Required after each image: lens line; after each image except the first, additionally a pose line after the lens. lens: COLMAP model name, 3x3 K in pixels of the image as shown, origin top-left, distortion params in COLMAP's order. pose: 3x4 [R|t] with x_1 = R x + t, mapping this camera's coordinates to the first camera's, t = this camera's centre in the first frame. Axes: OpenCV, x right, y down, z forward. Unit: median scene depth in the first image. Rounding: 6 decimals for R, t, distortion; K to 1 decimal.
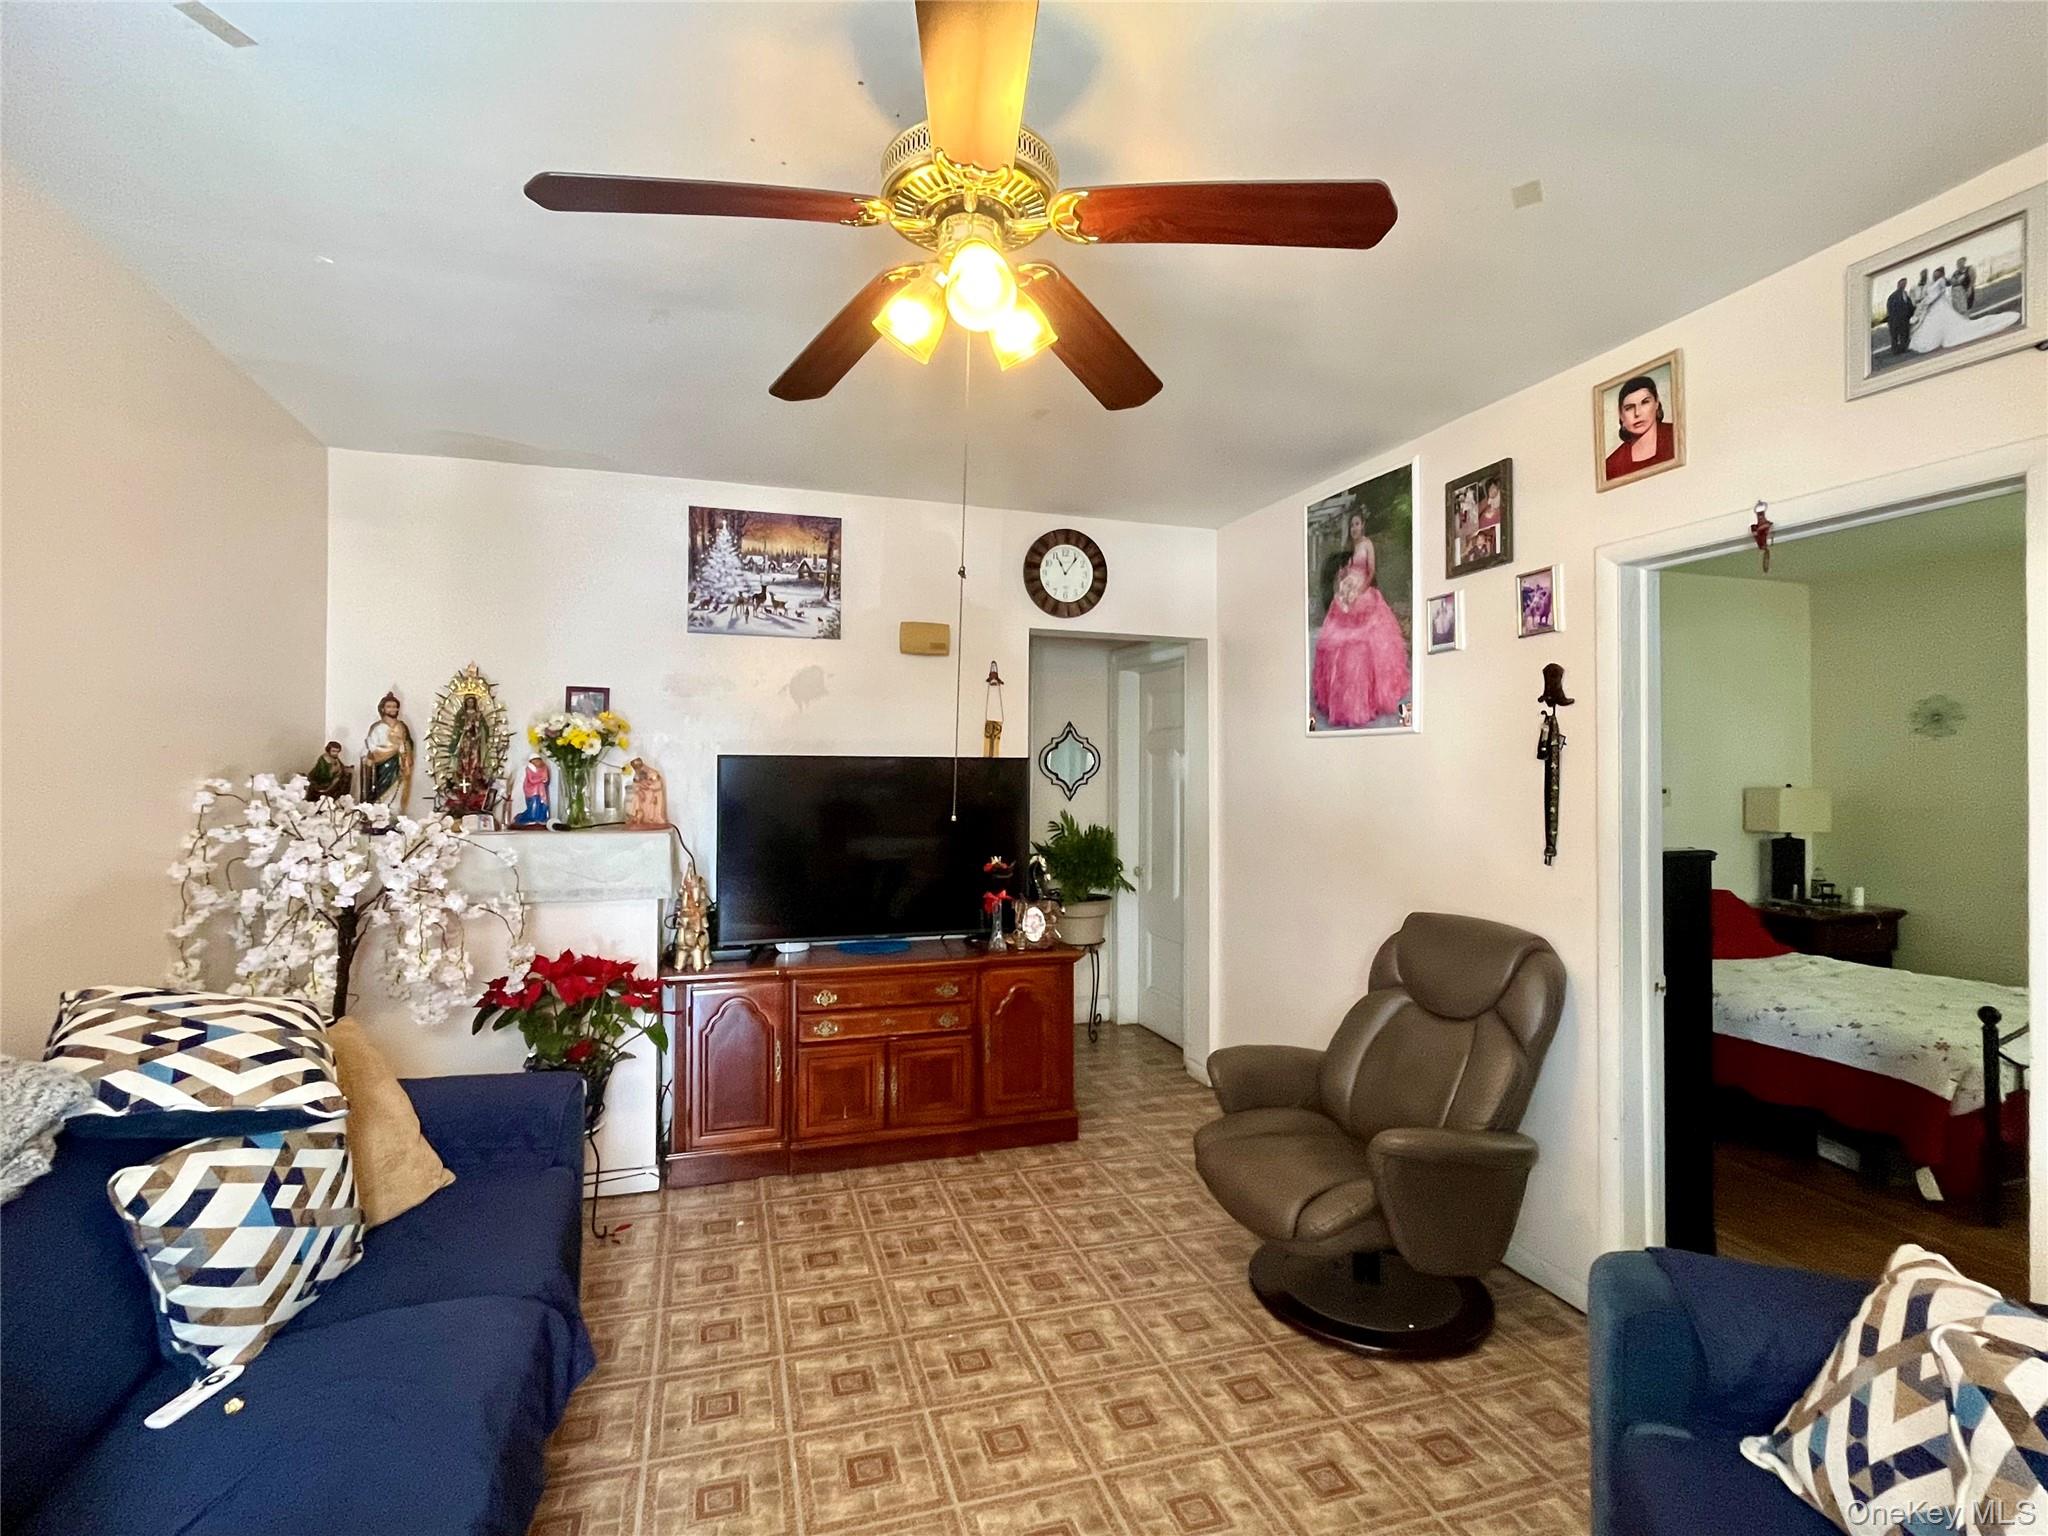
lens RADIAL K [[961.8, 0, 1017.0], [0, 961.8, 765.9], [0, 0, 1]] dist [-0.004225, -0.000189]
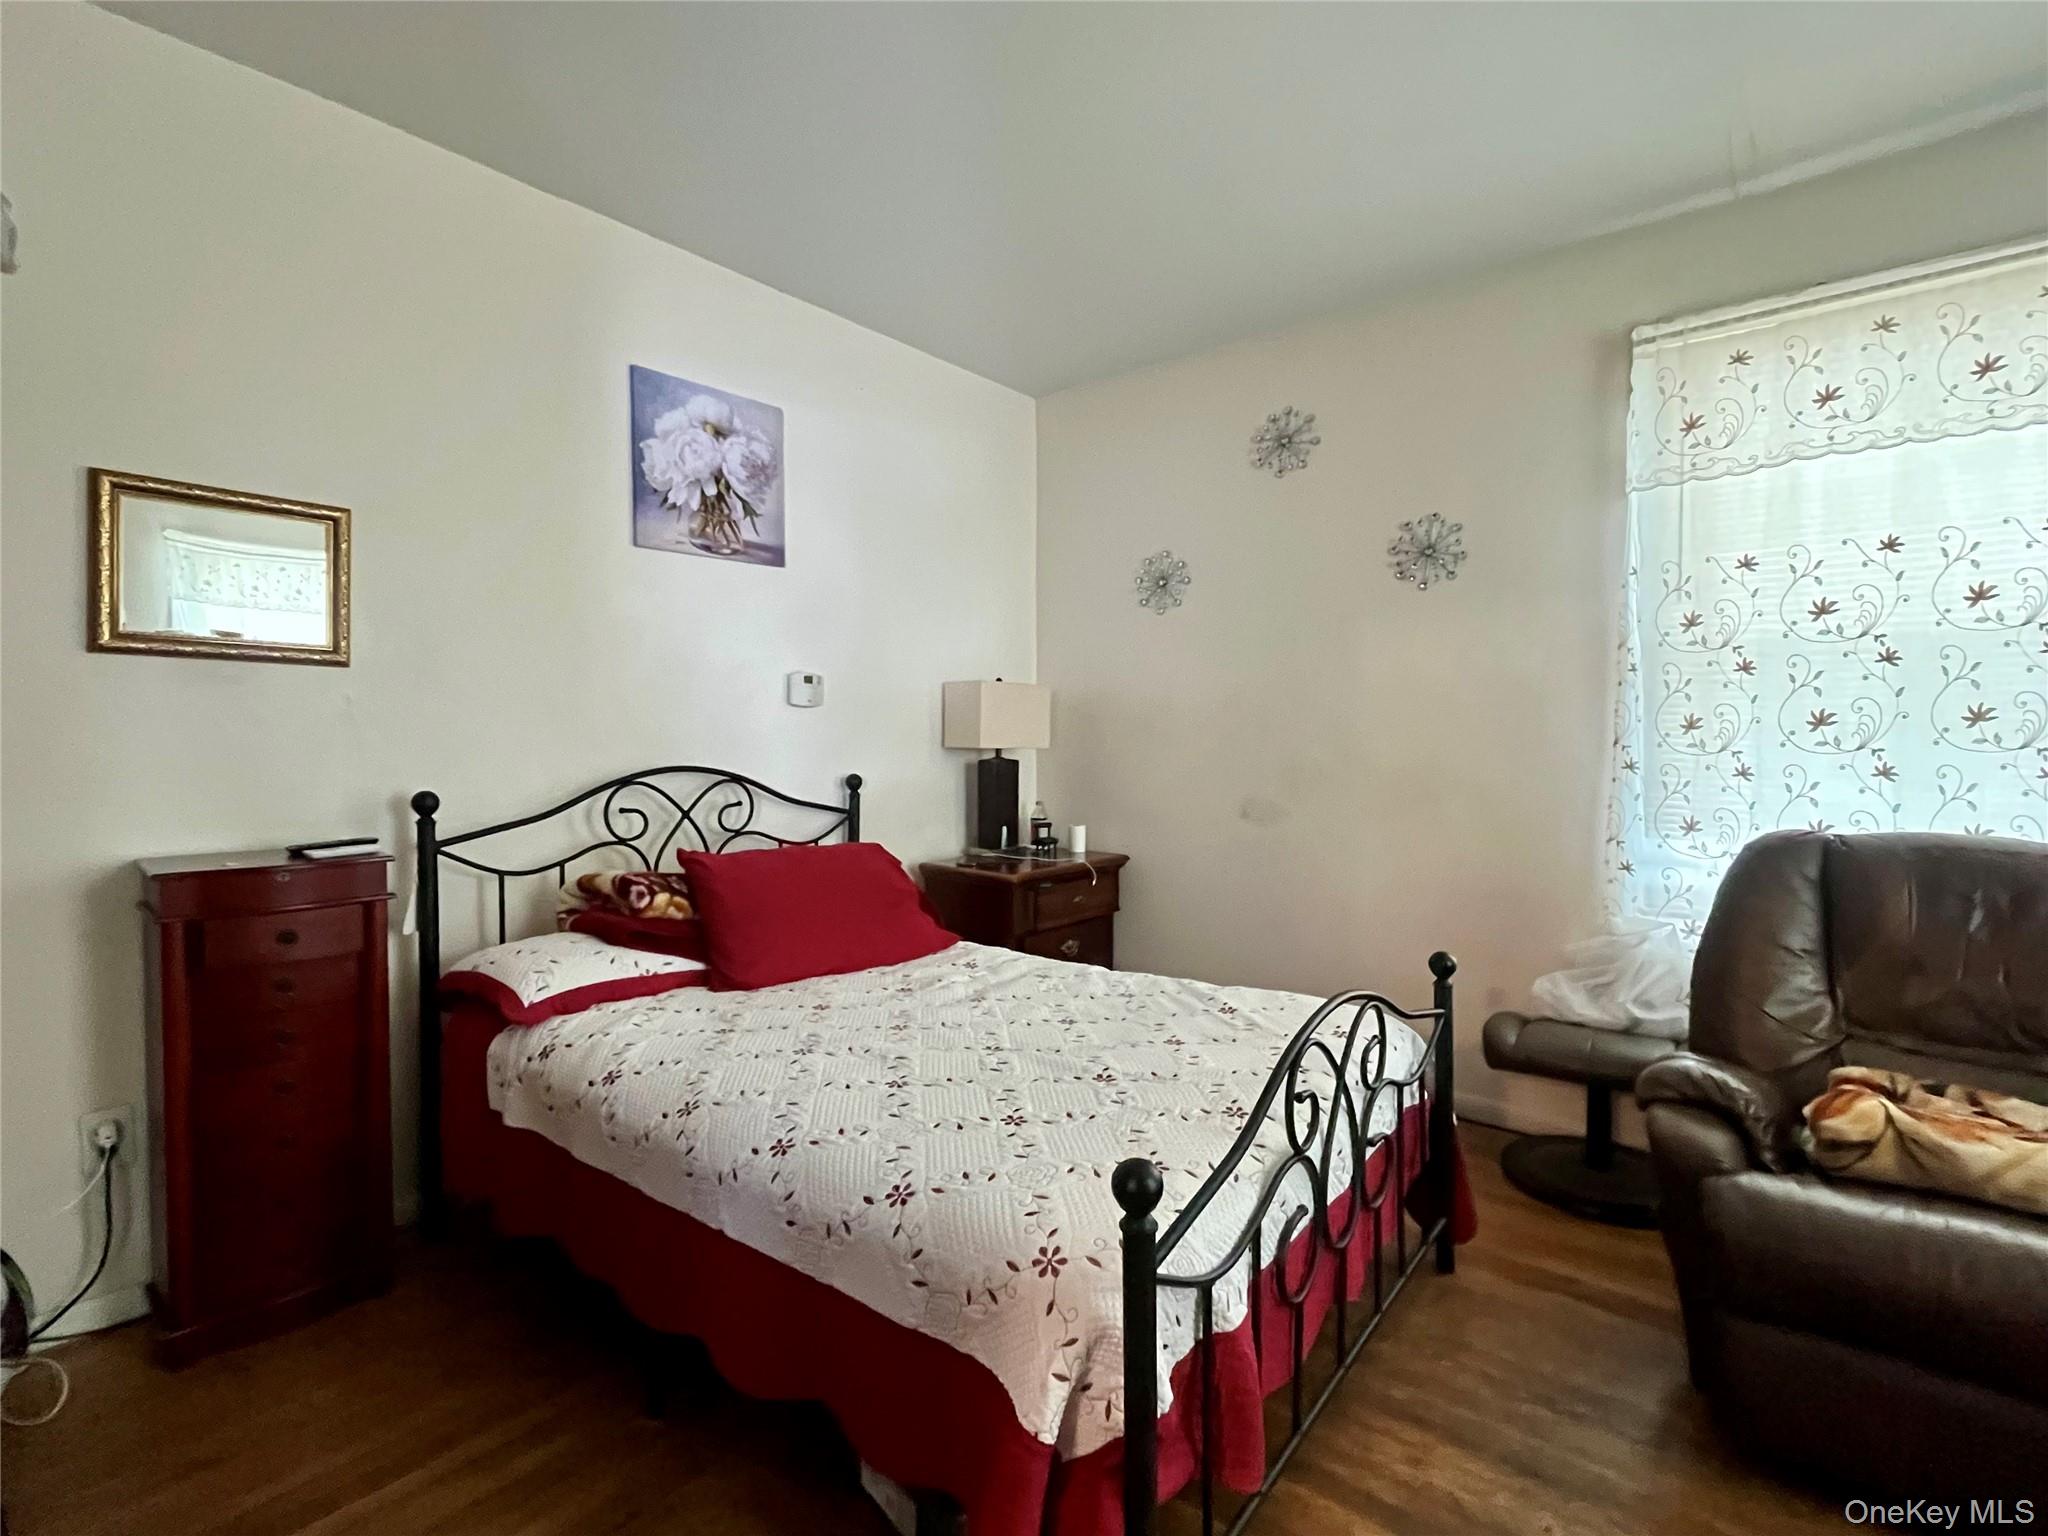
lens RADIAL K [[961.8, 0, 1033.3], [0, 961.8, 751.4], [0, 0, 1]] dist [-0.004225, -0.000189]
pose [[0.839057, -0.008545, 0.543976, 1.064398], [-0.004309, 0.999741, 0.022352, 0.128463], [-0.544026, -0.021099, 0.838803, 0.977799]]
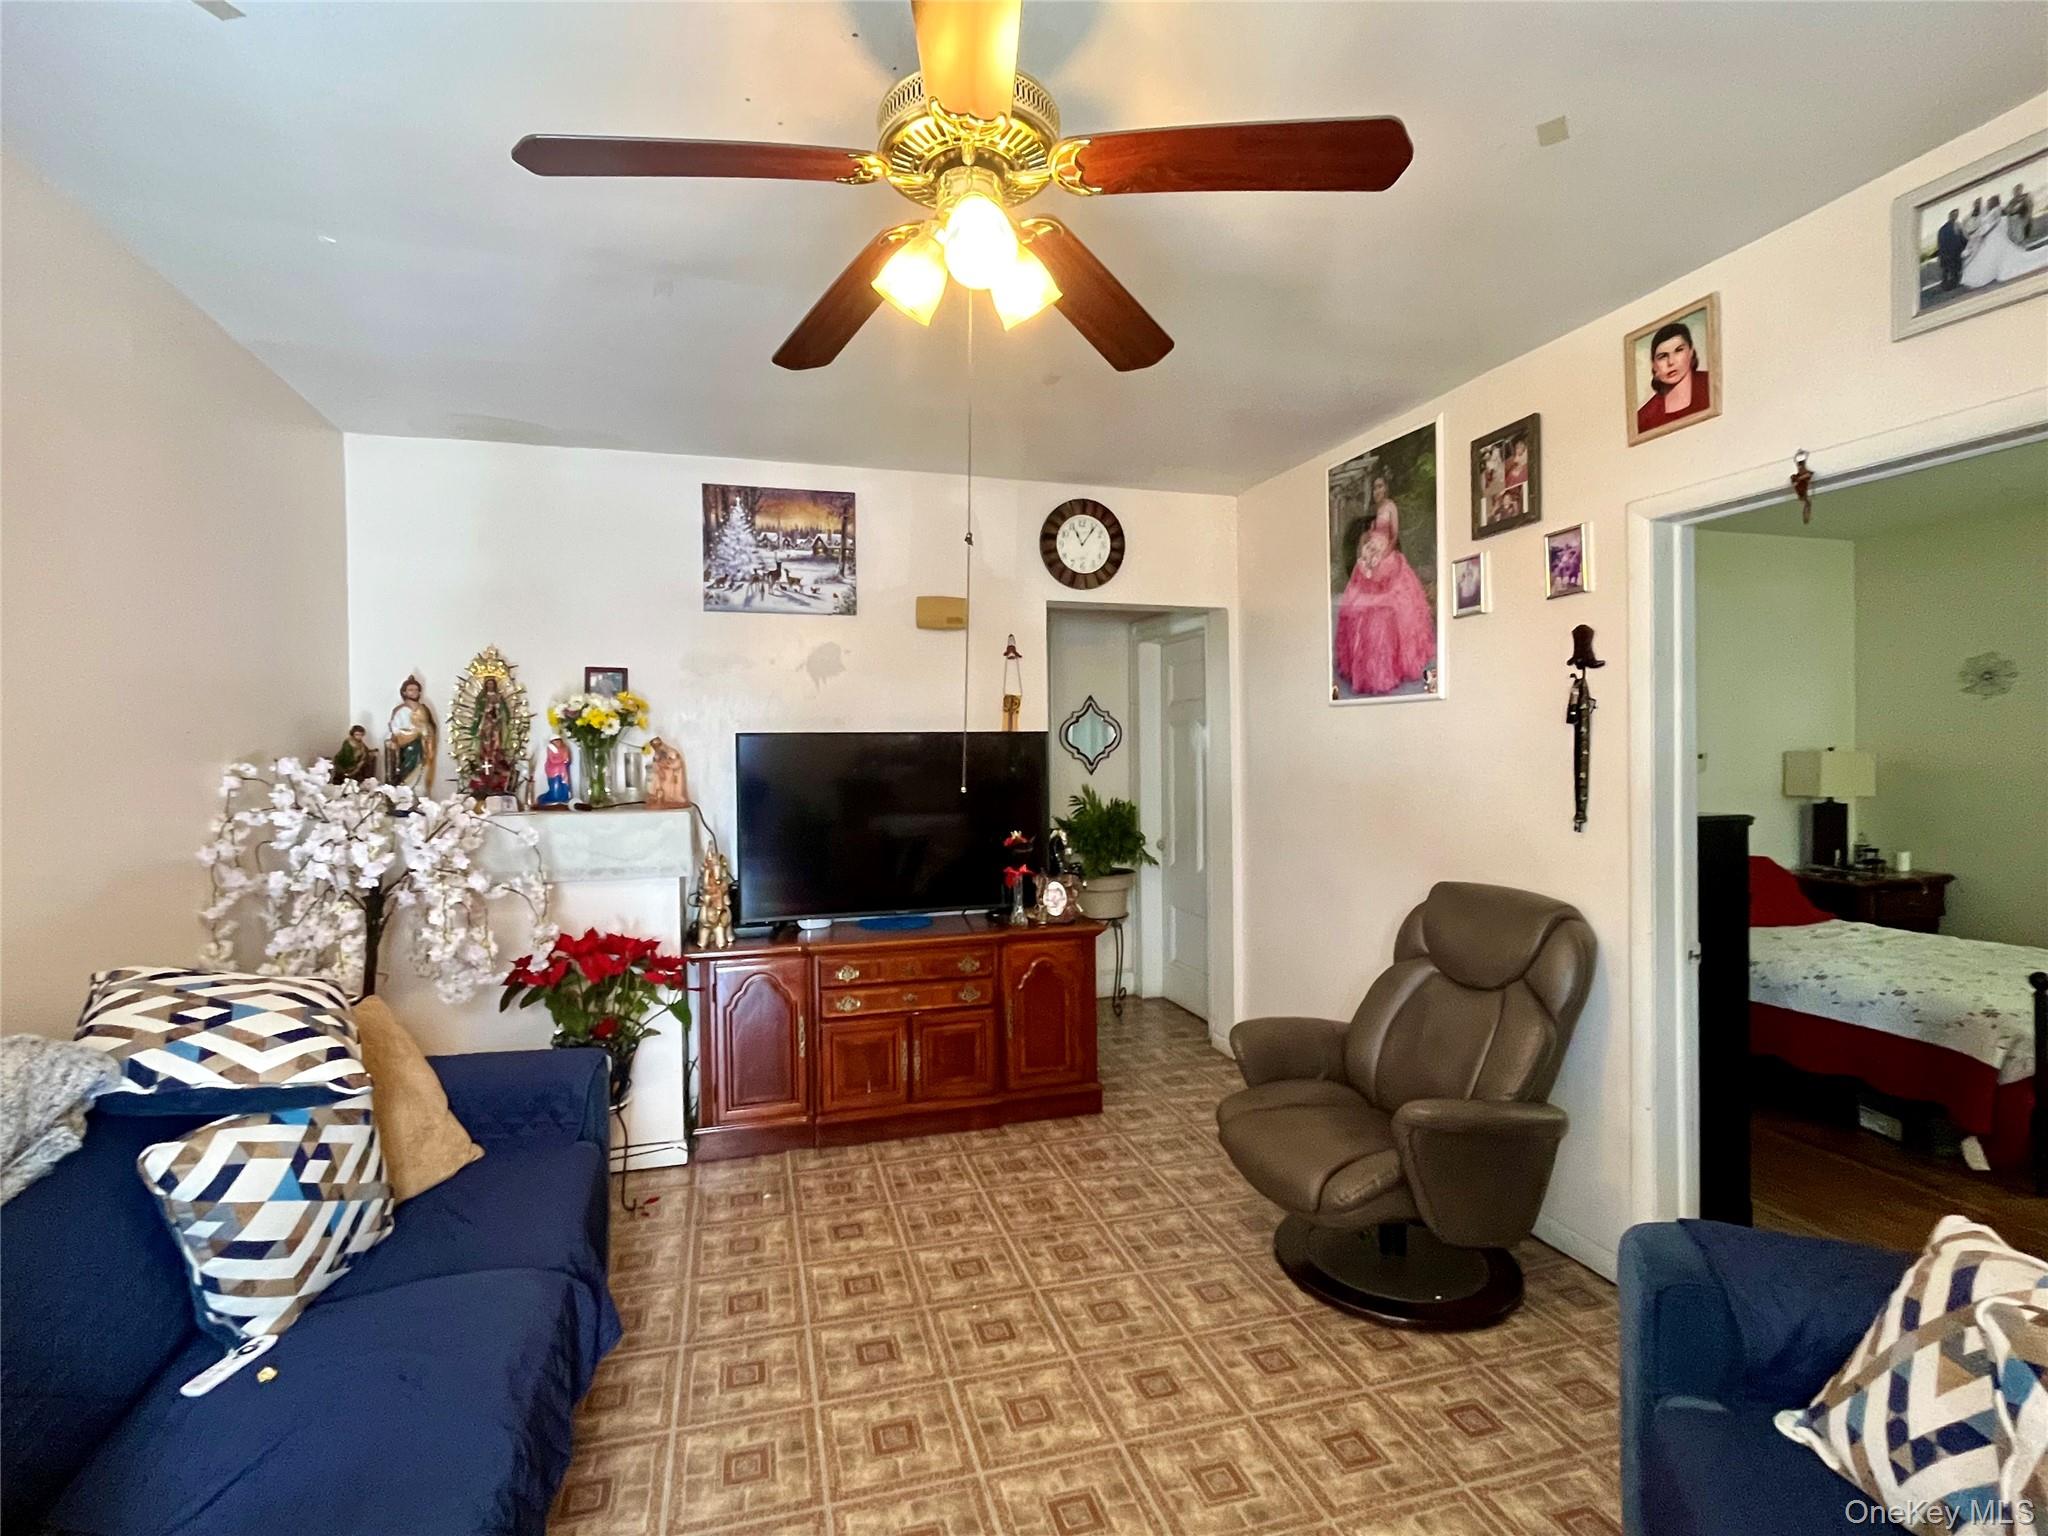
lens RADIAL K [[961.8, 0, 1015.4], [0, 961.8, 765.5], [0, 0, 1]] dist [-0.004225, -0.000189]
pose [[0.999506, -0.014560, -0.027854, 0.009201], [0.015222, 0.999603, 0.023694, 0.004051], [0.027498, -0.024106, 0.999331, 0.009440]]
